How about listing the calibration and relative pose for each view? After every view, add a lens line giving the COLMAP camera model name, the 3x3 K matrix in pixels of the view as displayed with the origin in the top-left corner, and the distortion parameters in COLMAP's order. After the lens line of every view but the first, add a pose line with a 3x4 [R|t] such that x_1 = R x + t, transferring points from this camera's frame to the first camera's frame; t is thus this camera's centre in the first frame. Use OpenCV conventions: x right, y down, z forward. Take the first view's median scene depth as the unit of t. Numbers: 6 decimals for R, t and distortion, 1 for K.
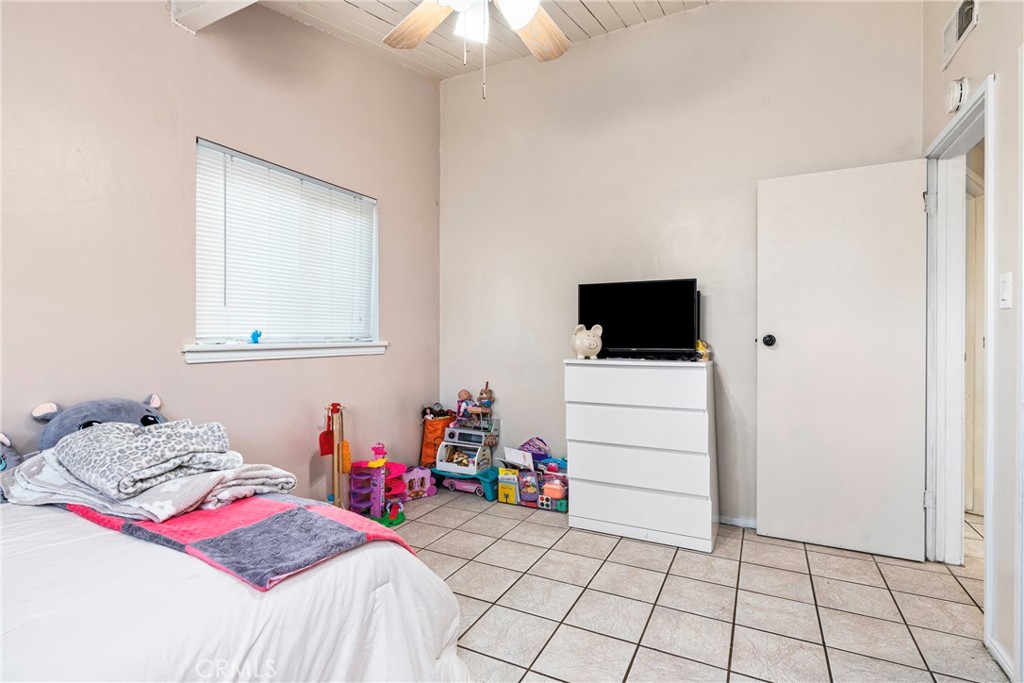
lens RADIAL K [[499.5, 0, 512.0], [0, 499.5, 341.5], [0, 0, 1]] dist [-0.000353, -0.000060]
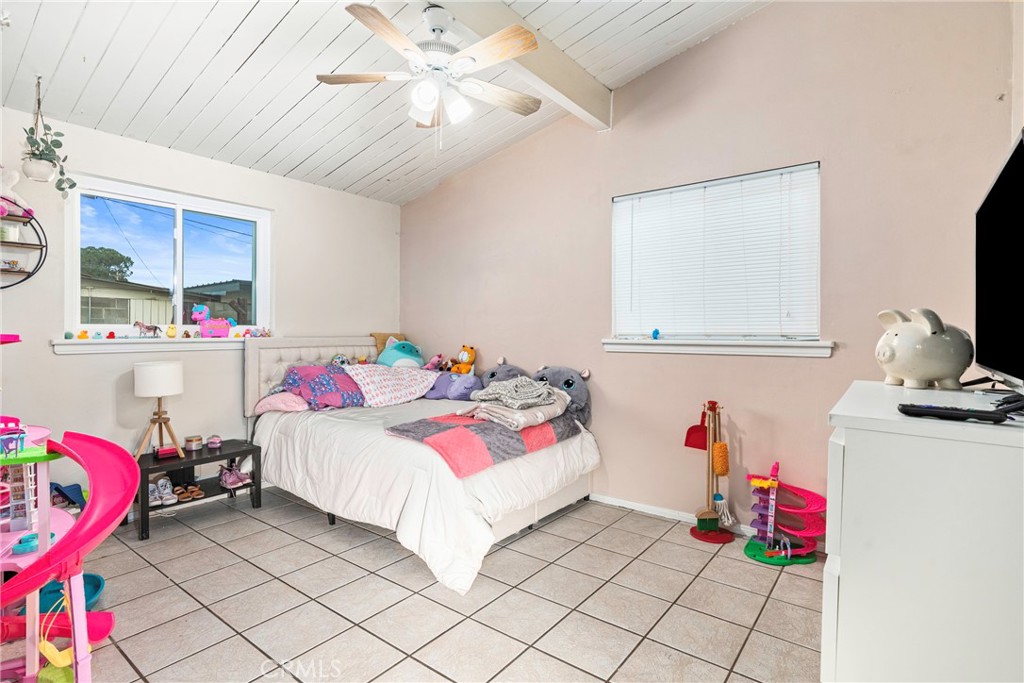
lens RADIAL K [[499.5, 0, 512.0], [0, 499.5, 341.5], [0, 0, 1]] dist [-0.000353, -0.000060]
pose [[-0.177917, 0.016642, -0.983905, 0.751164], [-0.014330, 0.999707, 0.019500, -0.009567], [0.983941, 0.017569, -0.177626, 0.846349]]
